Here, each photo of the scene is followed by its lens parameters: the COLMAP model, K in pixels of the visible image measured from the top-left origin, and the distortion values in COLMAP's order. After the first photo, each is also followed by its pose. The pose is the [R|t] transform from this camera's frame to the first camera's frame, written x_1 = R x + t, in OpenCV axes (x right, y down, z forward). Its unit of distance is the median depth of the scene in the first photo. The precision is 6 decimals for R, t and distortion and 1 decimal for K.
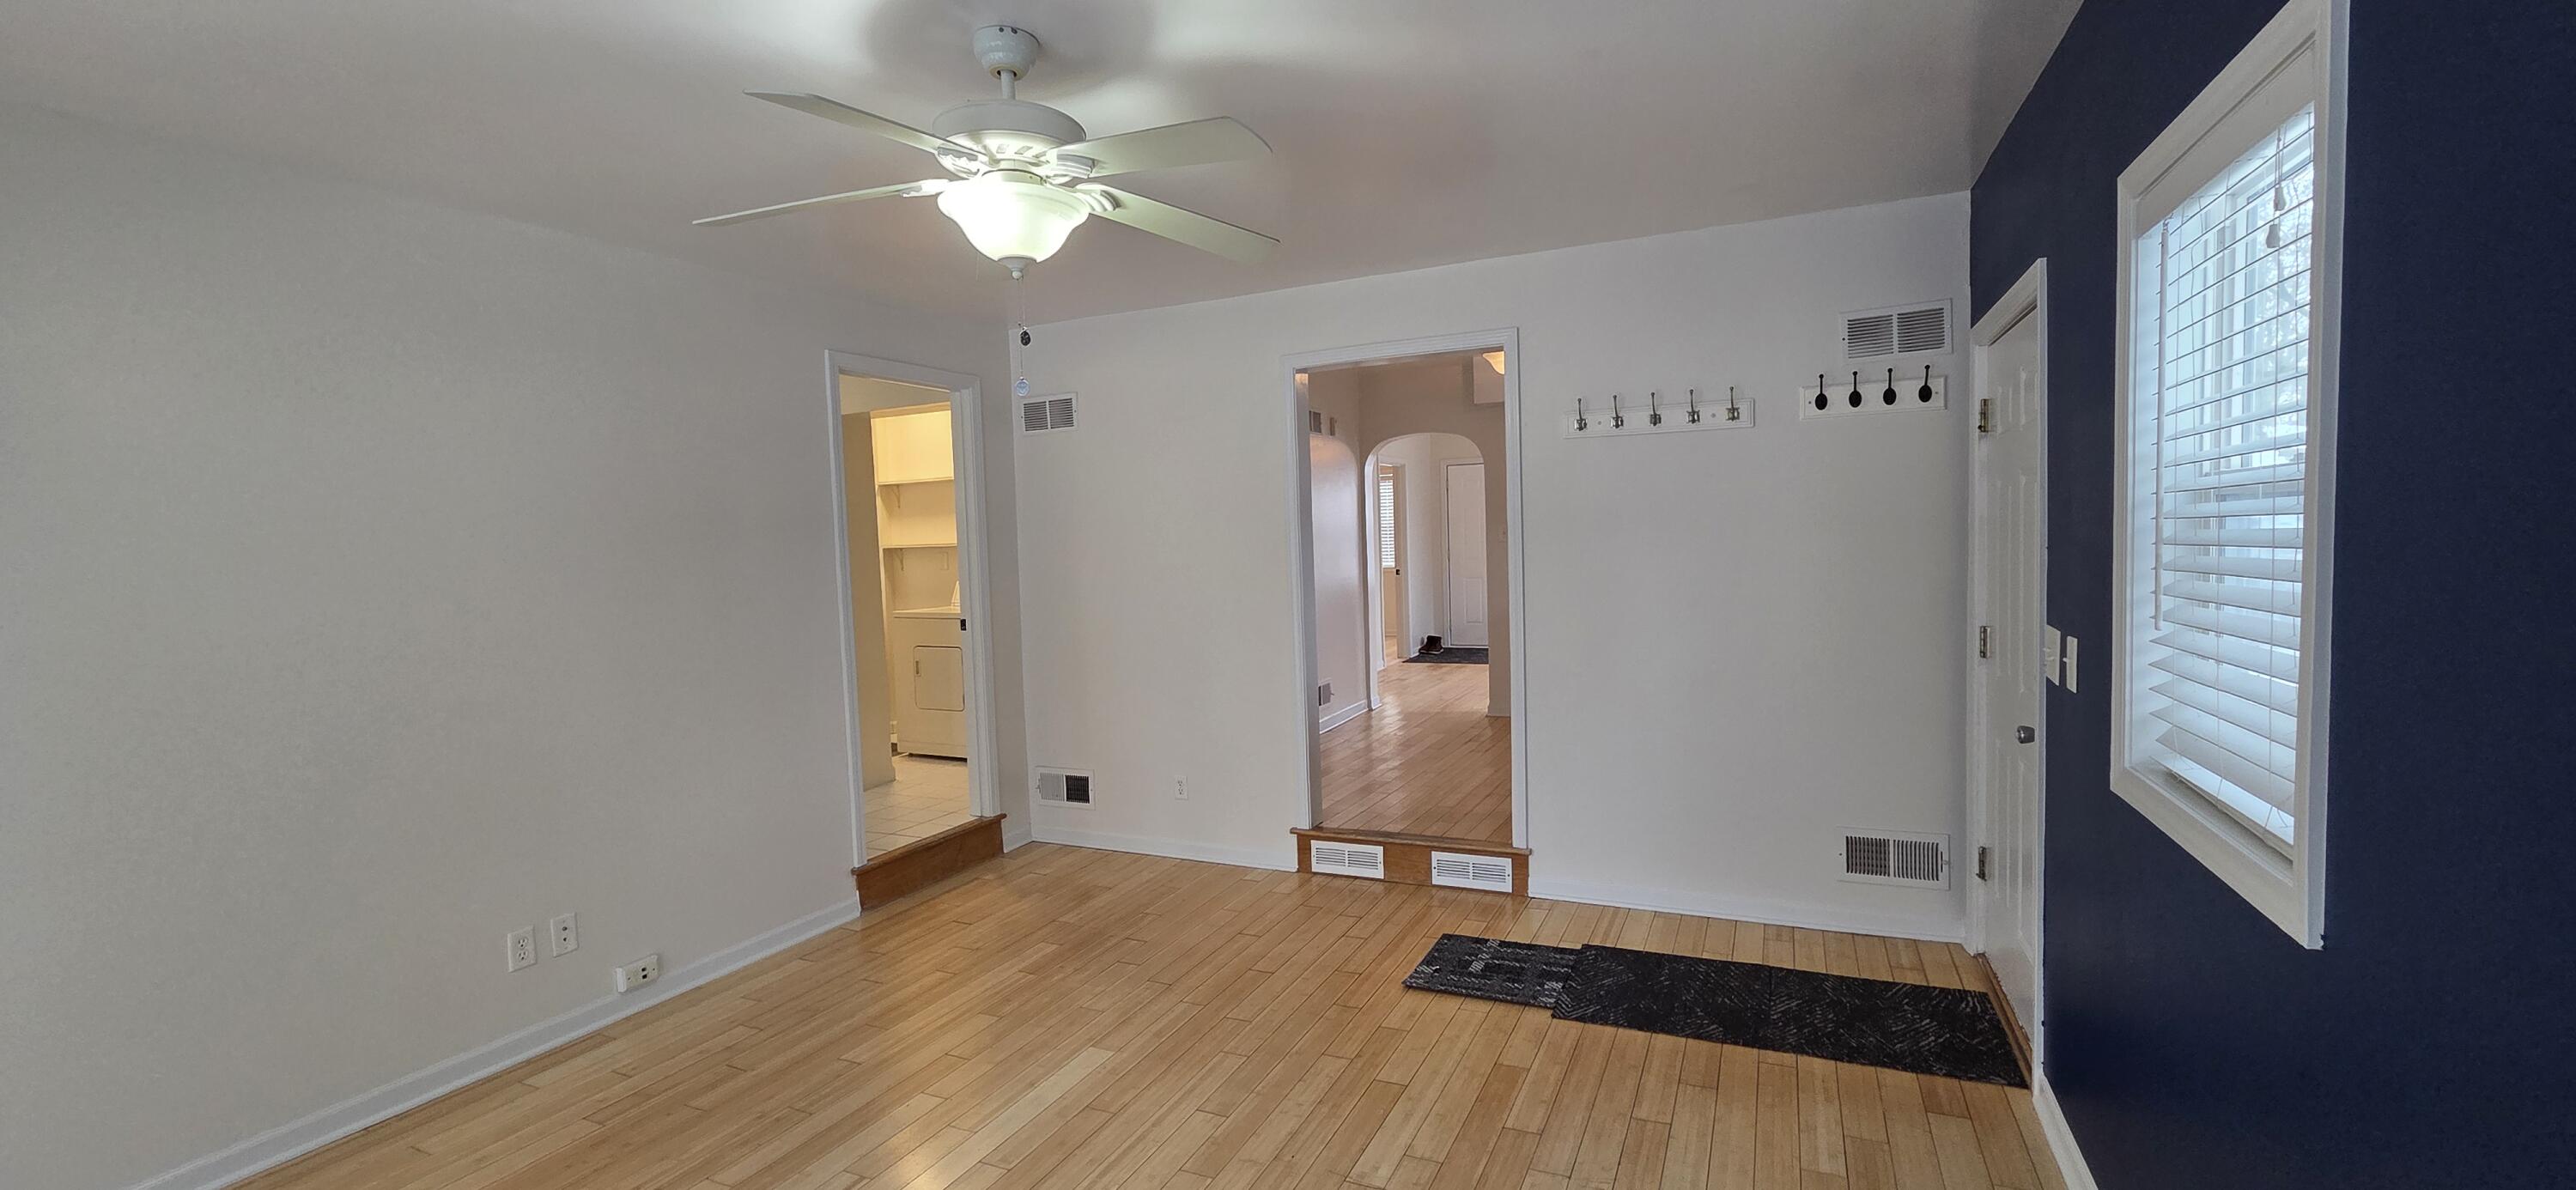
lens RADIAL K [[1055.2, 0, 1291.7], [0, 1055.2, 598.2], [0, 0, 1]] dist [0.001690, -0.000125]
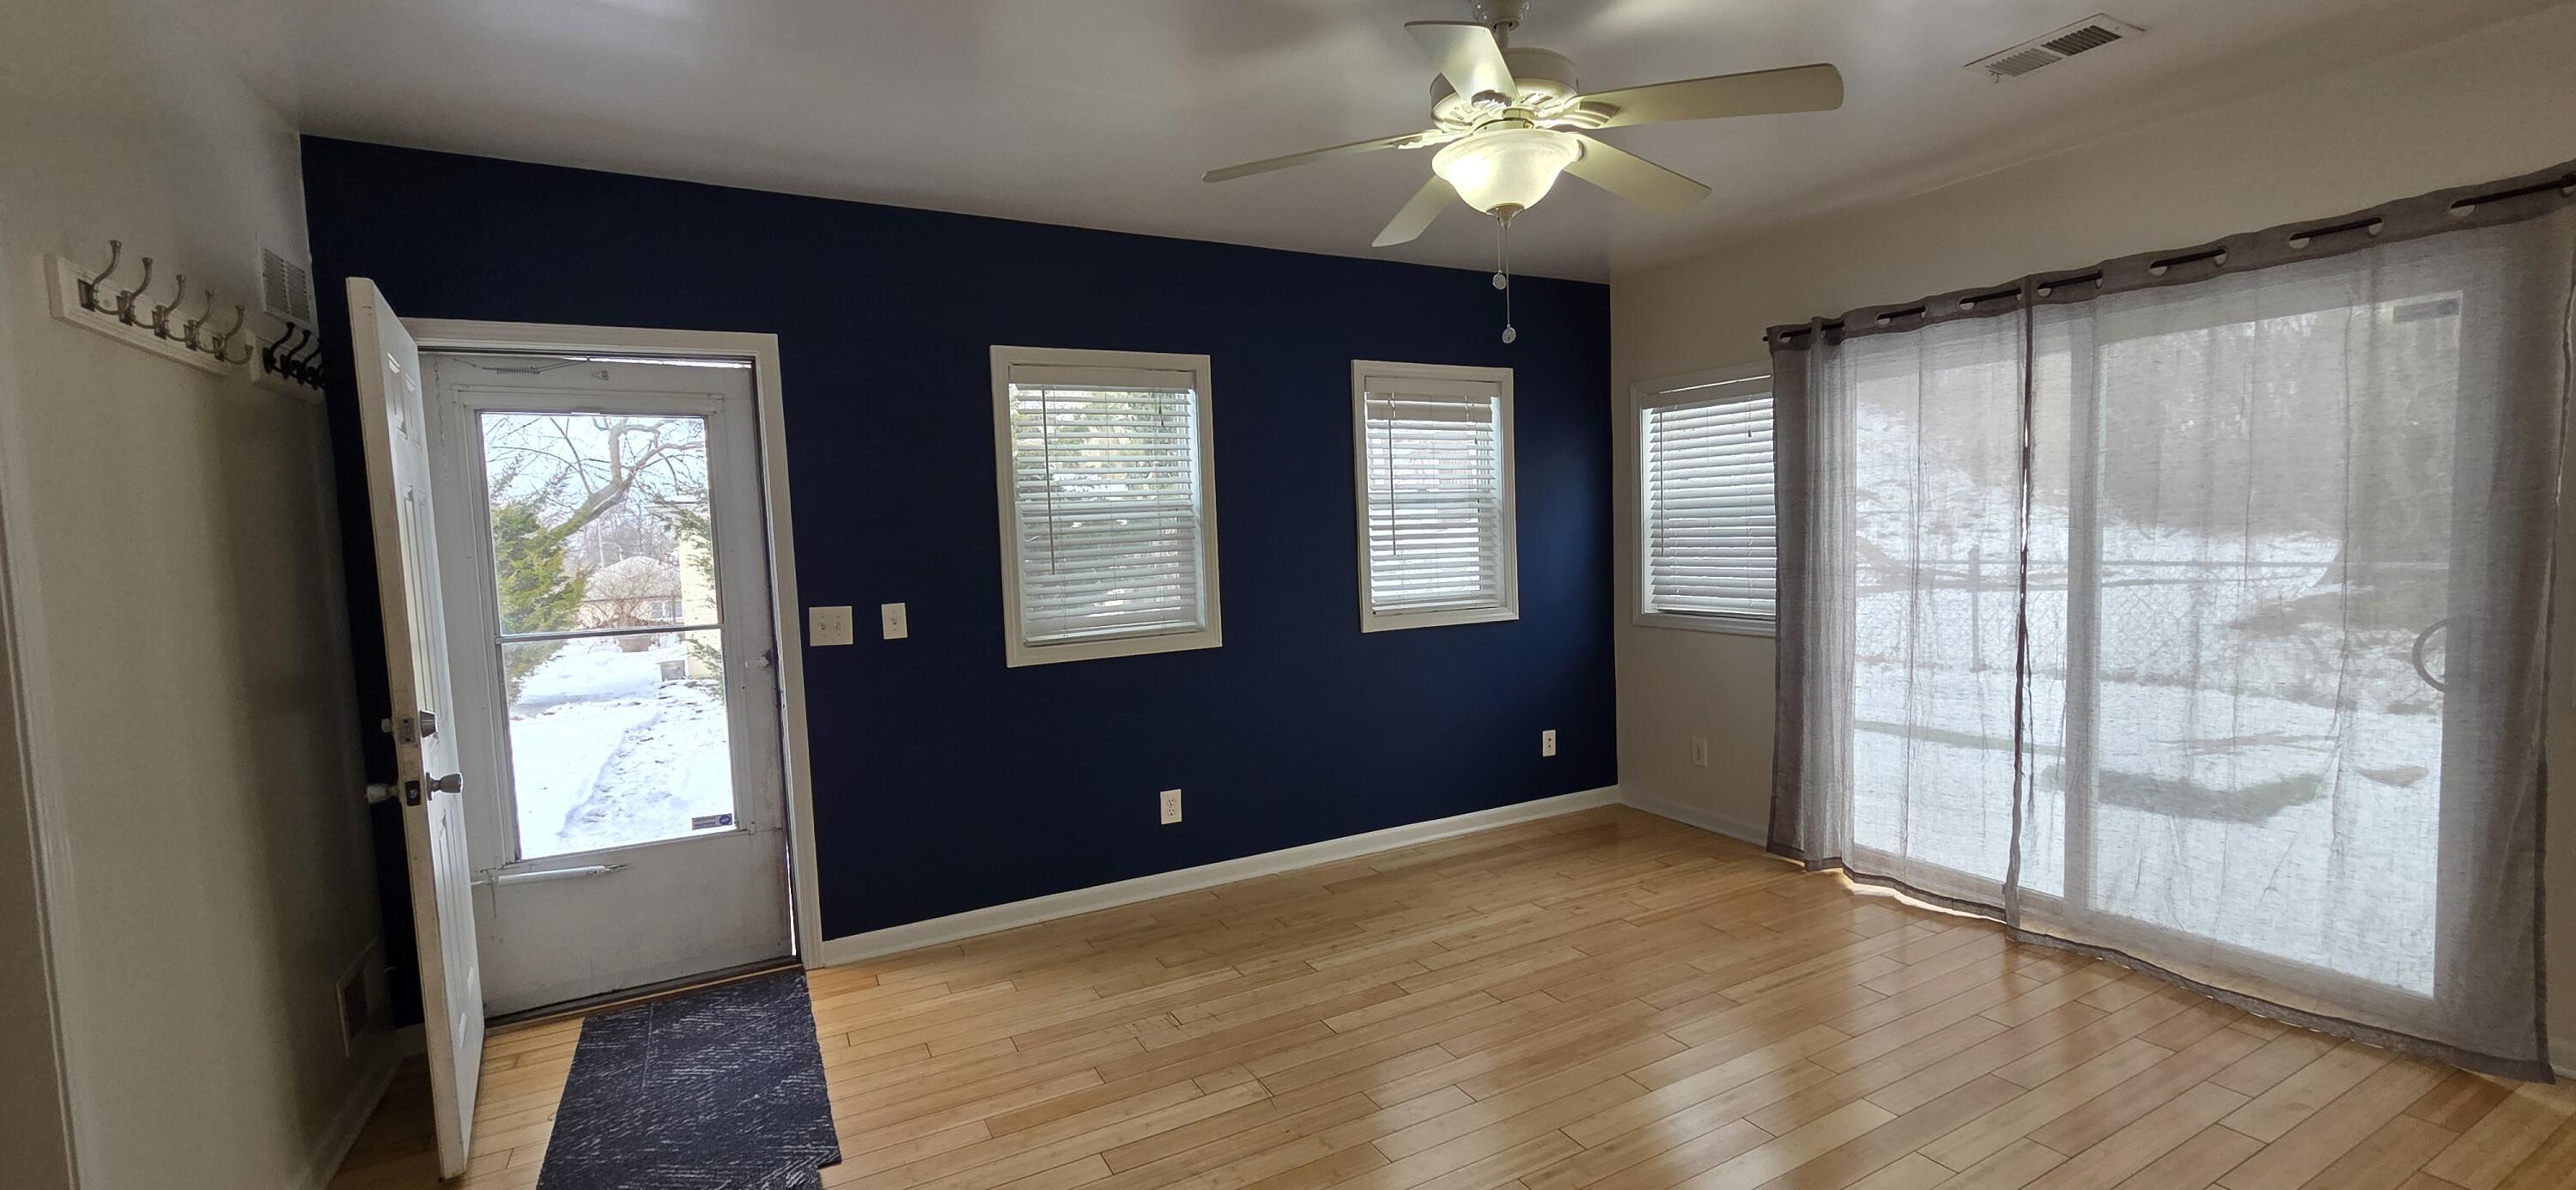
lens RADIAL K [[1057.7, 0, 1297.4], [0, 1057.7, 602.2], [0, 0, 1]] dist [0.001108, 0.000448]
pose [[-0.800465, 0.017253, 0.599131, -0.430264], [0.096009, 0.990369, 0.099753, -0.041074], [-0.591640, 0.137371, -0.794413, 1.213510]]
